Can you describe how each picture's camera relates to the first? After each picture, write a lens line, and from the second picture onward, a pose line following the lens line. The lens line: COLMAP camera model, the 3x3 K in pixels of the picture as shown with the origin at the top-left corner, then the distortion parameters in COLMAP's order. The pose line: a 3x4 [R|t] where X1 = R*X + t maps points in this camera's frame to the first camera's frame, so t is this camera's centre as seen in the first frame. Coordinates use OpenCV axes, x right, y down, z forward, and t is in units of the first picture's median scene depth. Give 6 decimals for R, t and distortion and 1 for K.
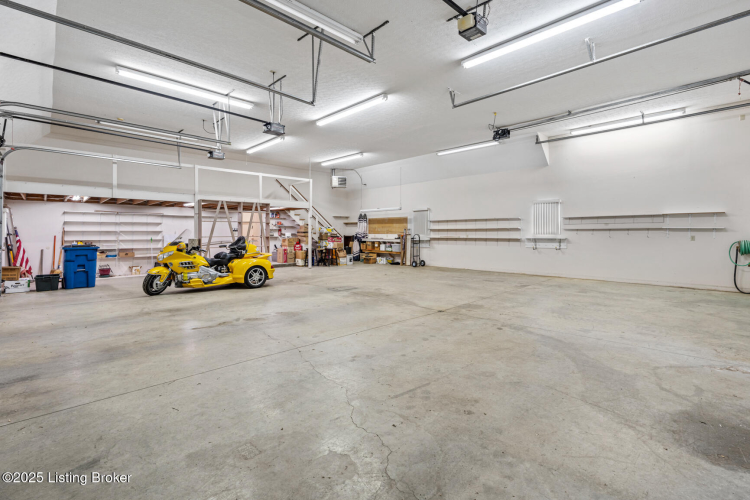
lens RADIAL K [[340.3, 0, 375.0], [0, 340.3, 250.0], [0, 0, 1]] dist [-0.003239, -0.000396]
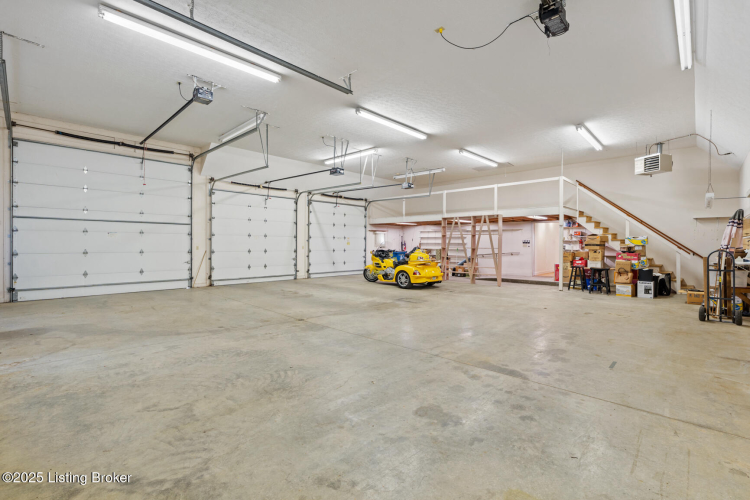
lens RADIAL K [[340.3, 0, 375.0], [0, 340.3, 250.0], [0, 0, 1]] dist [-0.003239, -0.000396]
pose [[0.038496, 0.018622, -0.999085, 0.789690], [-0.056859, 0.998247, 0.016416, -0.038414], [0.997640, 0.056175, 0.039487, 0.757846]]
